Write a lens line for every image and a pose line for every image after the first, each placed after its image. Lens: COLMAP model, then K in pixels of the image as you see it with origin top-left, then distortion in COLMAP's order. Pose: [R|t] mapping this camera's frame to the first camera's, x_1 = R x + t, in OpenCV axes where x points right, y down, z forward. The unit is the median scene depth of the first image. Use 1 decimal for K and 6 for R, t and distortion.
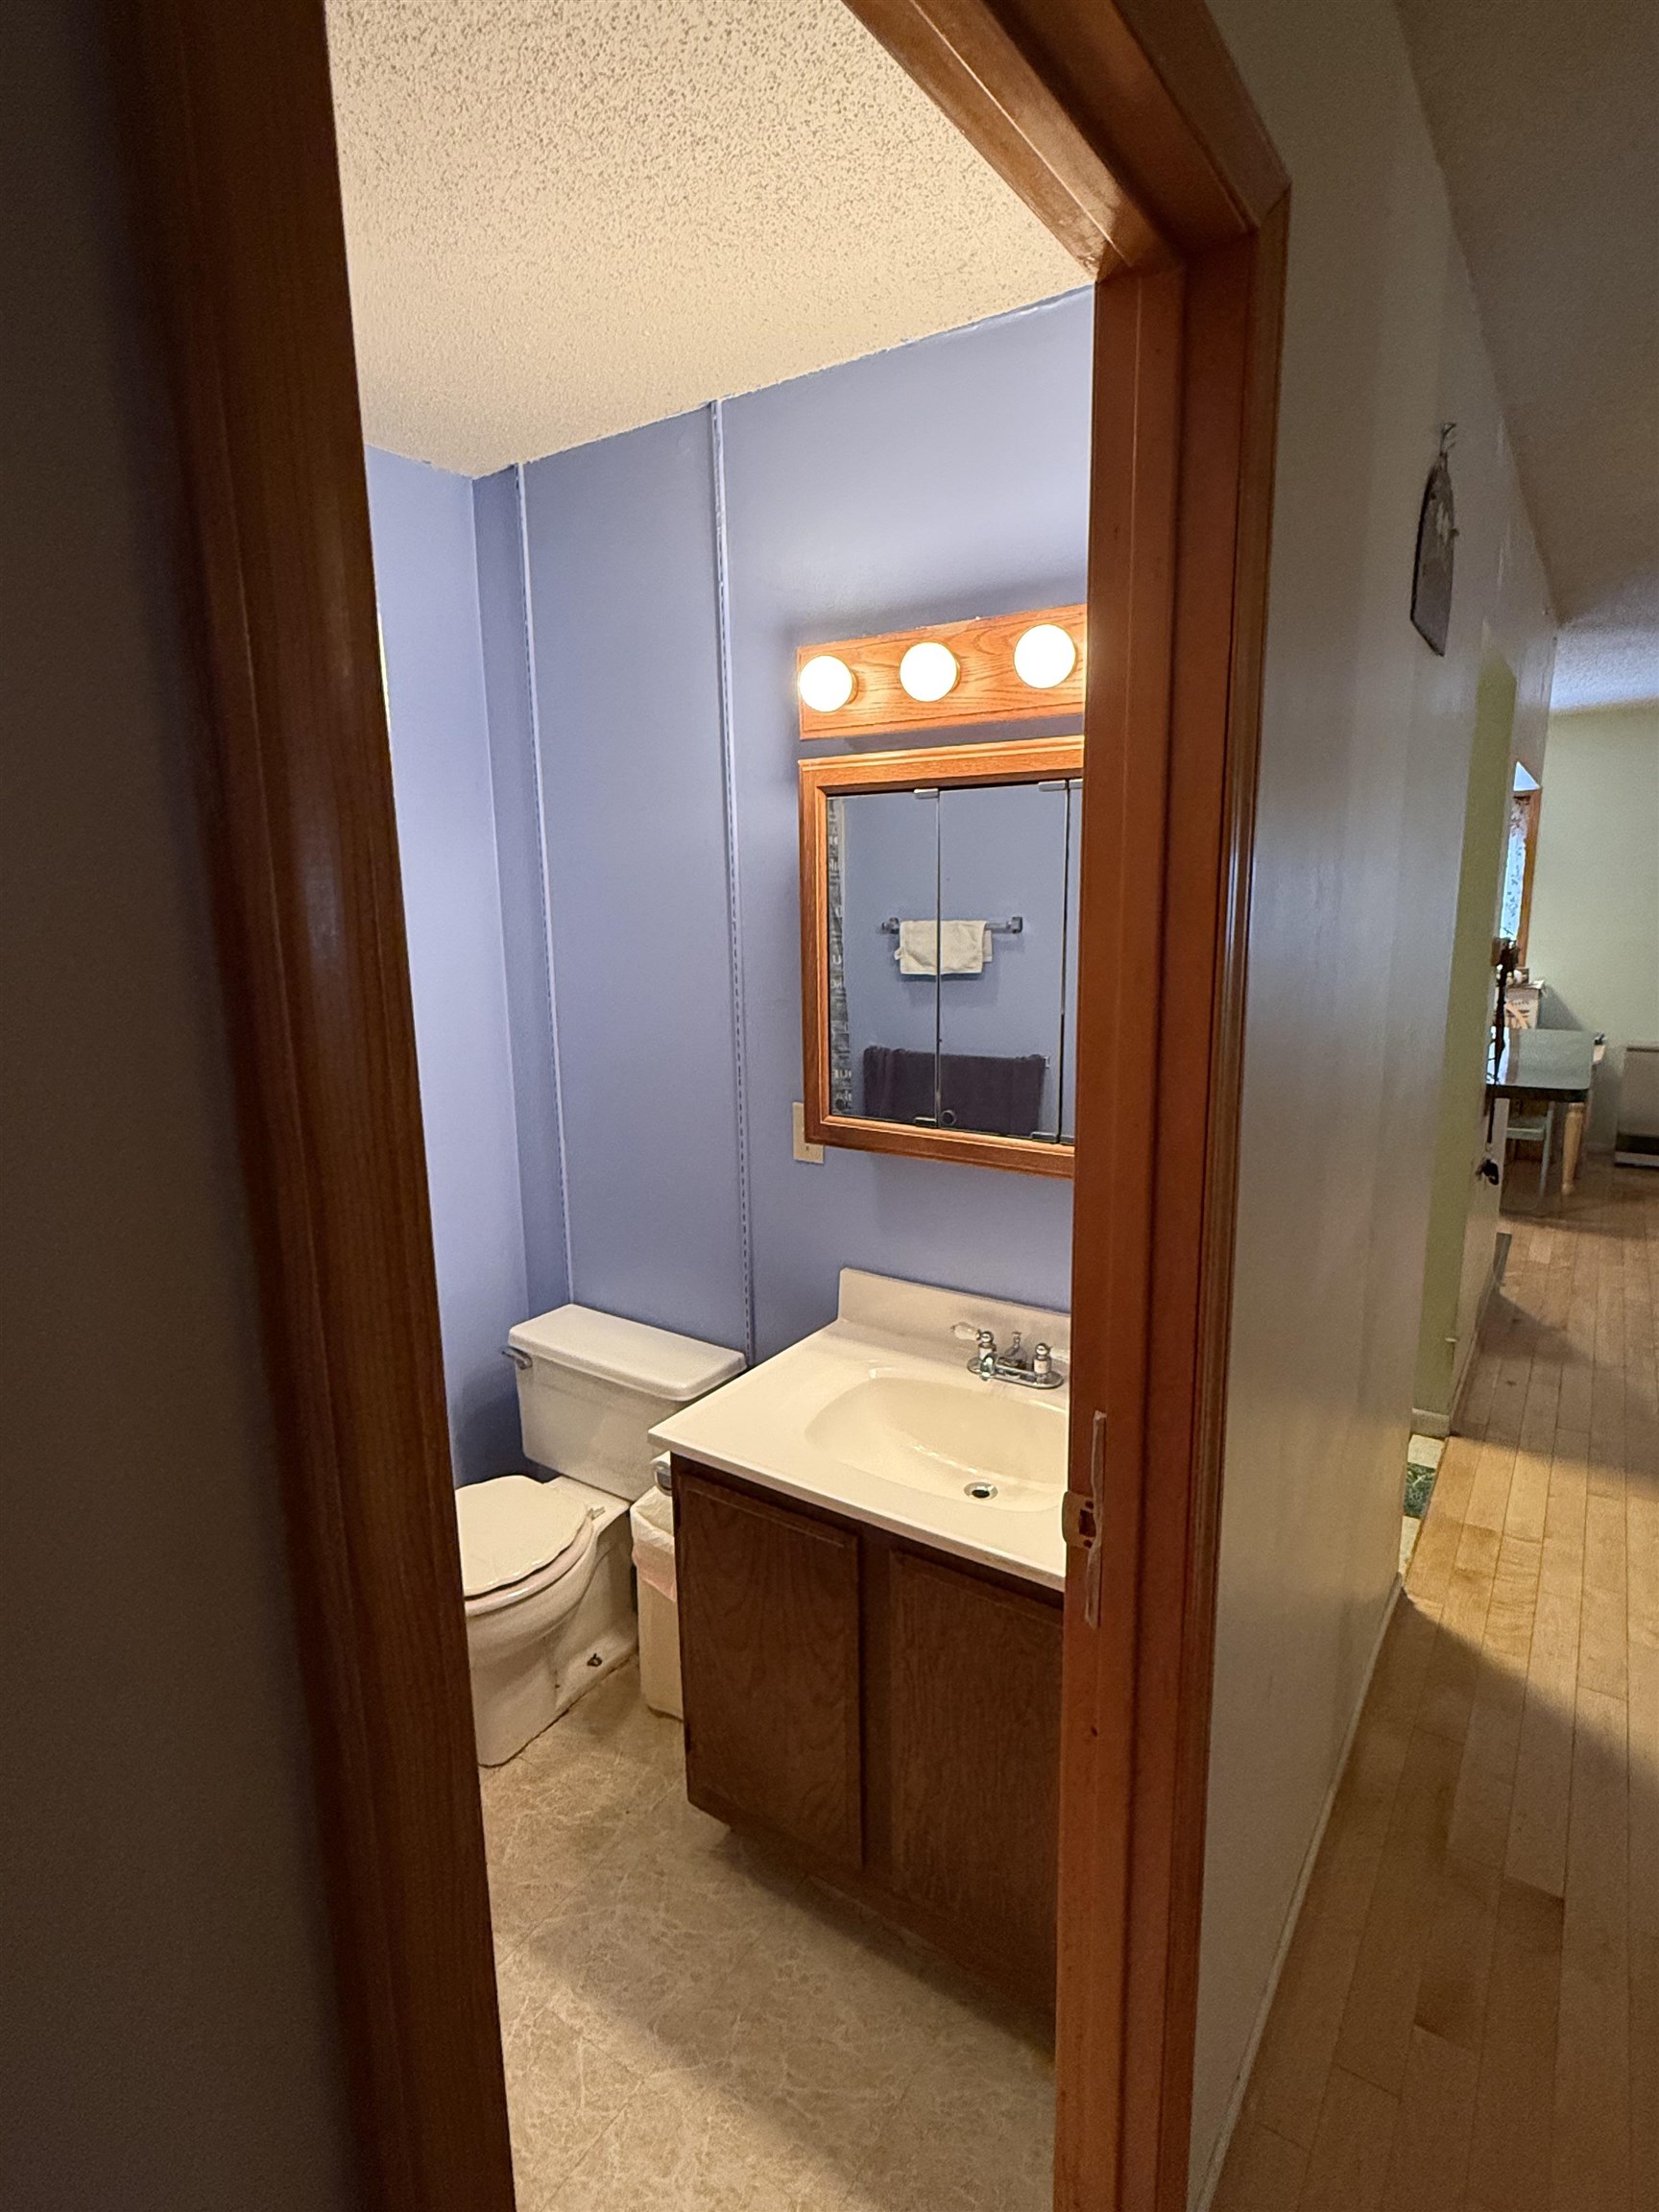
lens RADIAL K [[1131.8, 0, 822.8], [0, 1131.8, 1102.2], [0, 0, 1]] dist [0.001446, -0.000278]
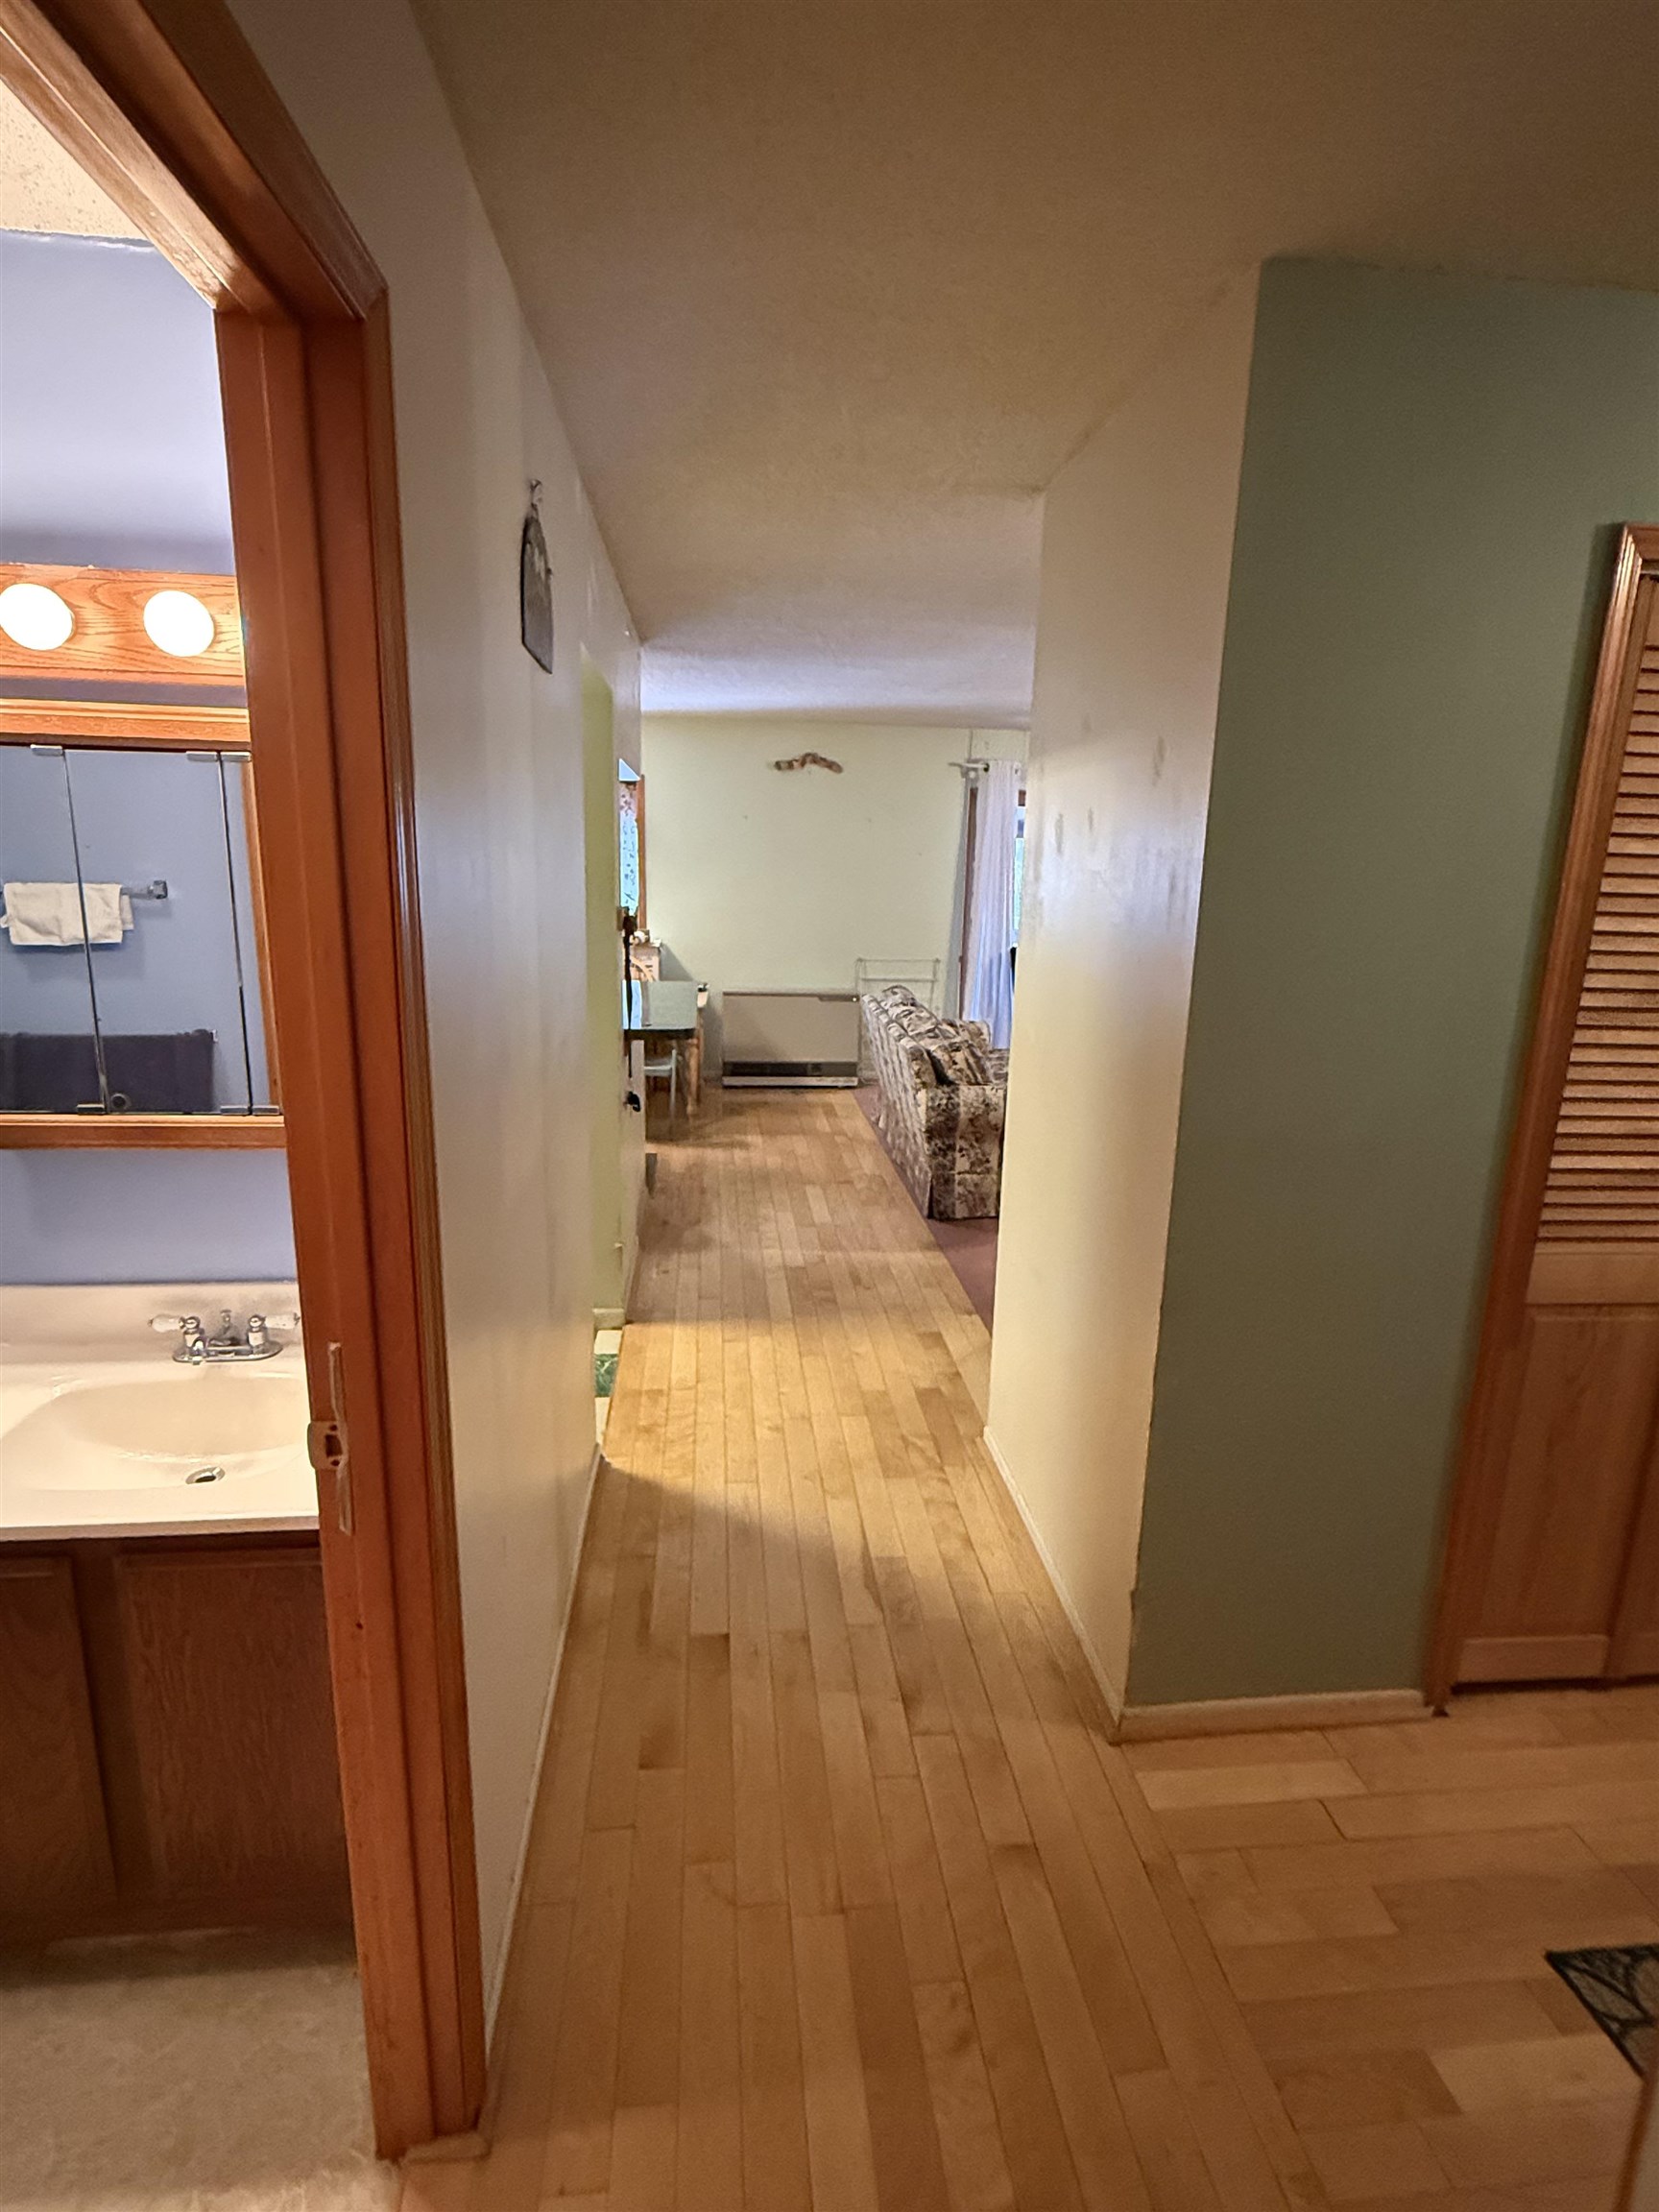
lens RADIAL K [[1131.8, 0, 826.3], [0, 1131.8, 1104.2], [0, 0, 1]] dist [0.001446, -0.000278]
pose [[0.761999, -0.107838, 0.638536, -0.041057], [0.085209, 0.994161, 0.066212, 0.003604], [-0.641948, 0.003956, 0.766738, -0.095777]]
